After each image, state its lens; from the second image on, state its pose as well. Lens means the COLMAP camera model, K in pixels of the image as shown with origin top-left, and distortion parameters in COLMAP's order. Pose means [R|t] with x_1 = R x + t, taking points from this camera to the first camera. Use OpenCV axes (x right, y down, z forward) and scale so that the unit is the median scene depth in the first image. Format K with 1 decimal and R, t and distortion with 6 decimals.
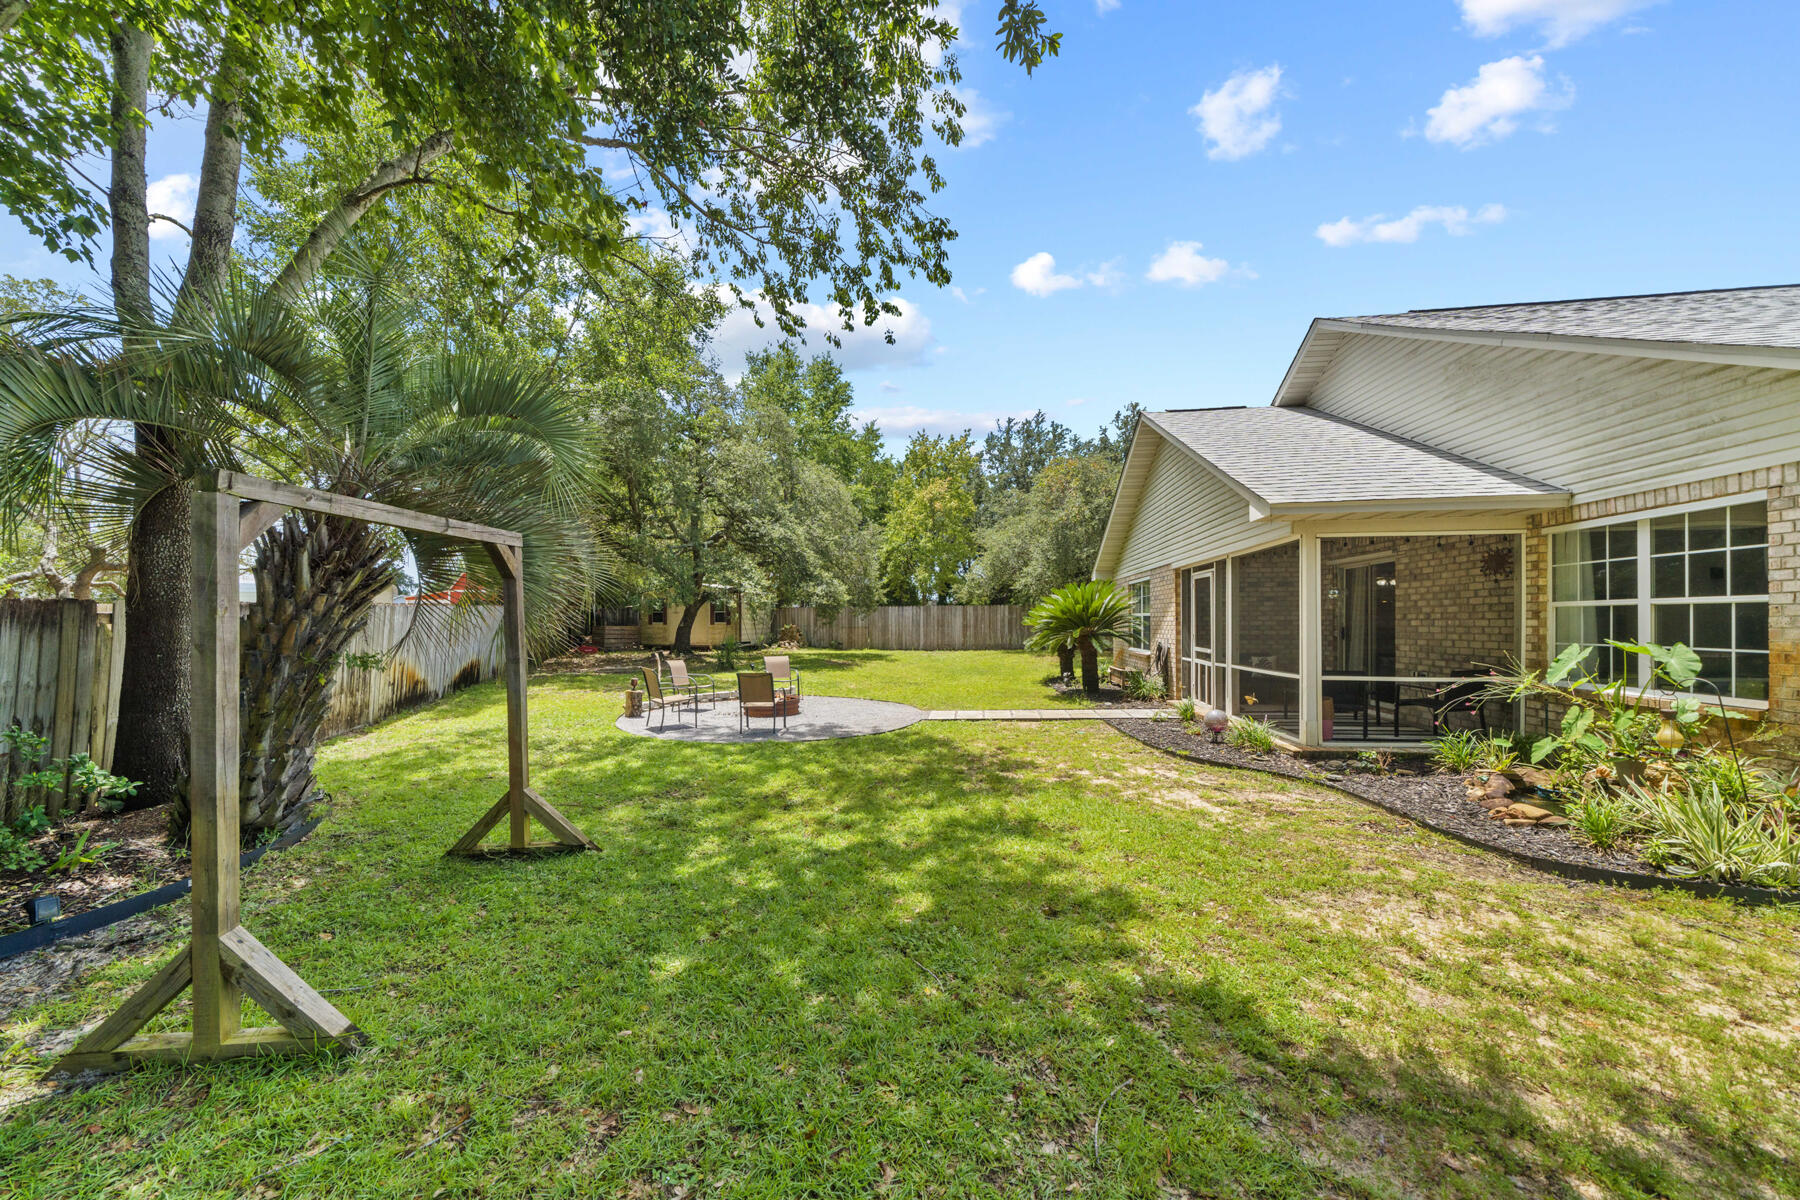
lens RADIAL K [[612.4, 0, 898.7], [0, 612.4, 614.6], [0, 0, 1]] dist [-0.001542, -0.000332]
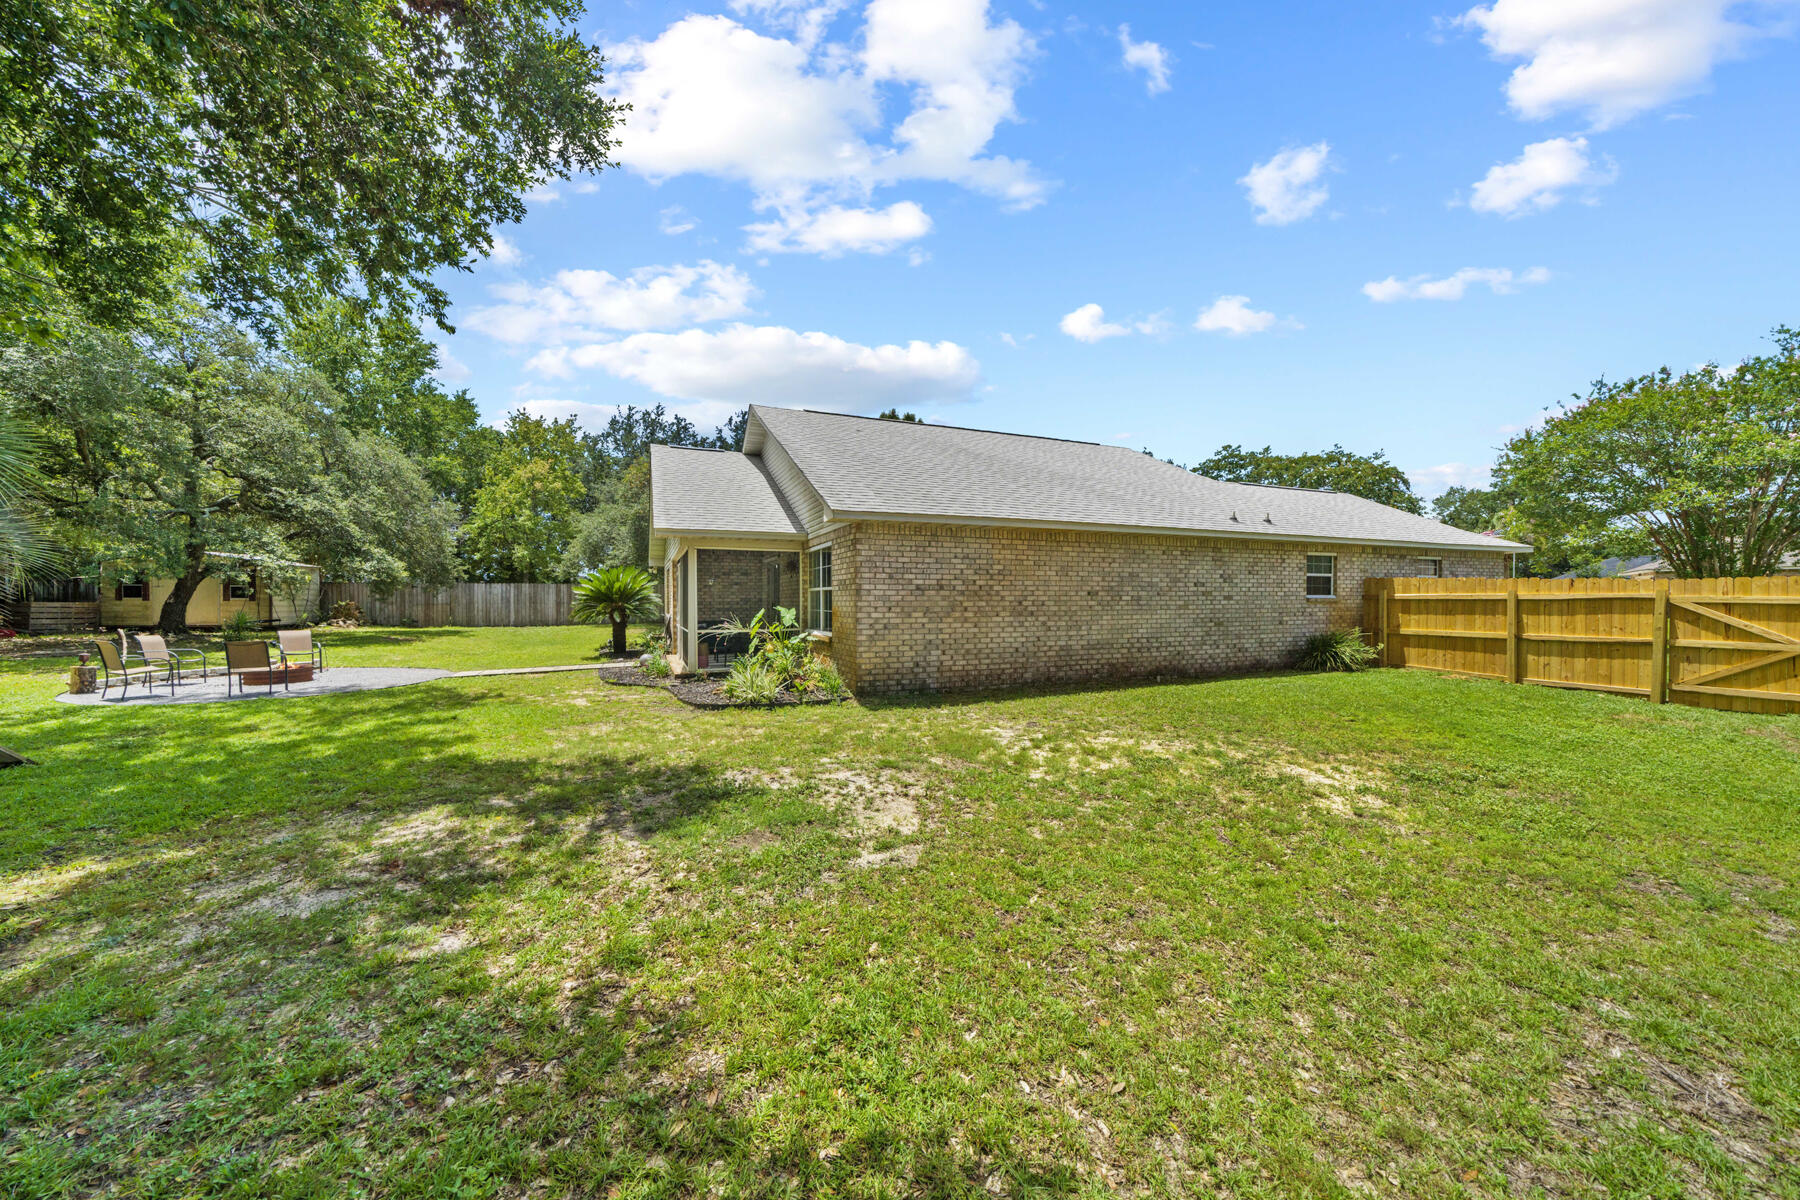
lens RADIAL K [[612.4, 0, 901.3], [0, 612.4, 600.0], [0, 0, 1]] dist [-0.001542, -0.000332]
pose [[0.869280, 0.003461, 0.494308, 0.110328], [-0.008760, 0.999926, 0.008403, -0.000543], [-0.494243, -0.011635, 0.869246, -0.245747]]
